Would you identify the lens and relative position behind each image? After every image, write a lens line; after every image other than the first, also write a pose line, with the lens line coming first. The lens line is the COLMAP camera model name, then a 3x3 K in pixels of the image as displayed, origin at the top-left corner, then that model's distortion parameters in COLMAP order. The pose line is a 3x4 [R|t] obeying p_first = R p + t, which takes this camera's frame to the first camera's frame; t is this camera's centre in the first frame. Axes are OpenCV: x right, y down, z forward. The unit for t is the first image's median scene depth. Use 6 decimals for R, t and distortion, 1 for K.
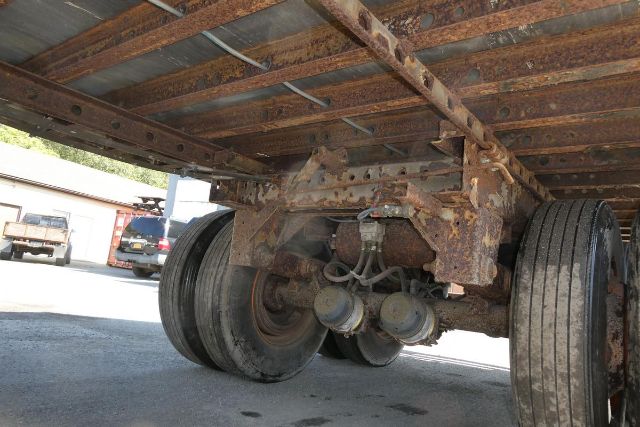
lens RADIAL K [[458.4, 0, 320.0], [0, 458.4, 213.5], [0, 0, 1]] dist [0.013912, 0.000885]
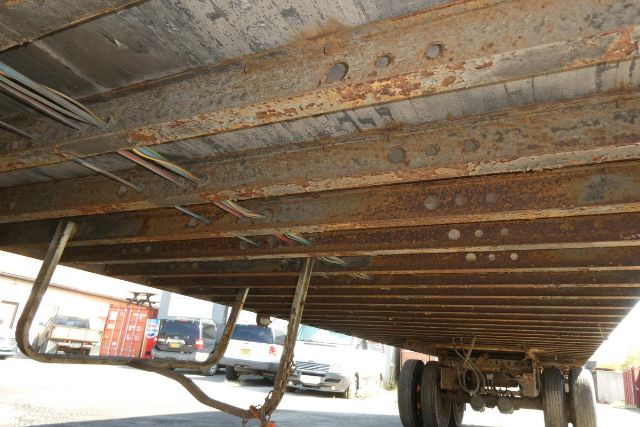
lens RADIAL K [[458.4, 0, 320.0], [0, 458.4, 213.5], [0, 0, 1]] dist [0.013912, 0.000885]
pose [[0.983658, 0.027987, 0.177856, -0.231624], [-0.000399, 0.988180, -0.153296, -0.082827], [-0.180044, 0.150720, 0.972043, -0.286402]]
